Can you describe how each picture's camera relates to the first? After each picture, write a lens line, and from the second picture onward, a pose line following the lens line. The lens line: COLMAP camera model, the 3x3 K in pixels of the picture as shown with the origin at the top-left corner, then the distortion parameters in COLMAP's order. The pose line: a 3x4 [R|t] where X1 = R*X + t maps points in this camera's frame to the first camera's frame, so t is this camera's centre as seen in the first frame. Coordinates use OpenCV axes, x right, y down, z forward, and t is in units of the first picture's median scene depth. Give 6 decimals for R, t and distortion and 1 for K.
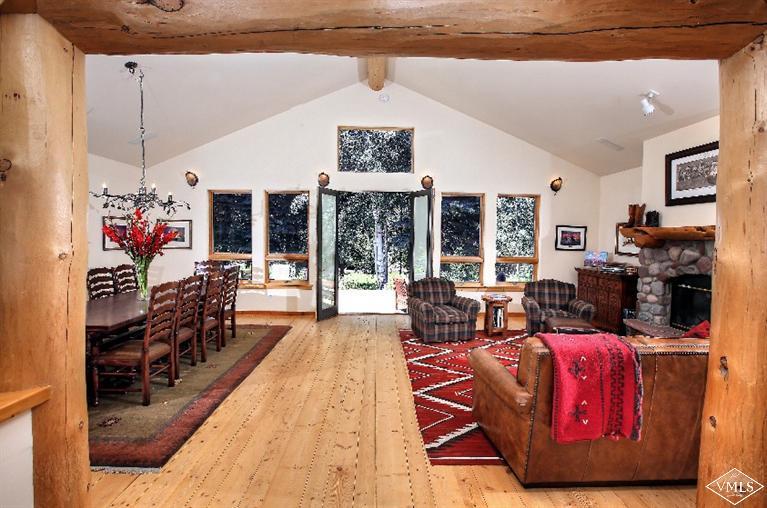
lens RADIAL K [[372.6, 0, 383.5], [0, 372.6, 254.0], [0, 0, 1]] dist [-0.001446, -0.000093]
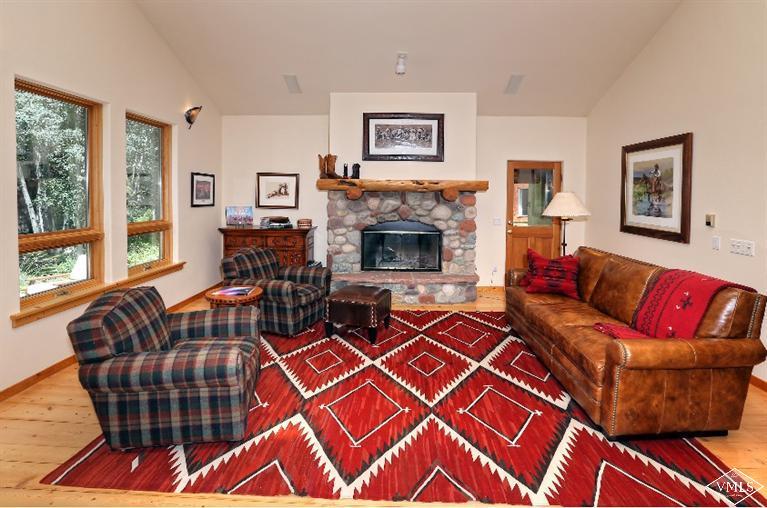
lens RADIAL K [[391.6, 0, 354.4], [0, 391.6, 183.8], [0, 0, 1]] dist [-0.002765, -0.000638]
pose [[0.038629, -0.000905, 0.999253, -0.341348], [0.043605, 0.999049, -0.000781, -0.054785], [-0.998302, 0.043603, 0.038631, 0.893844]]
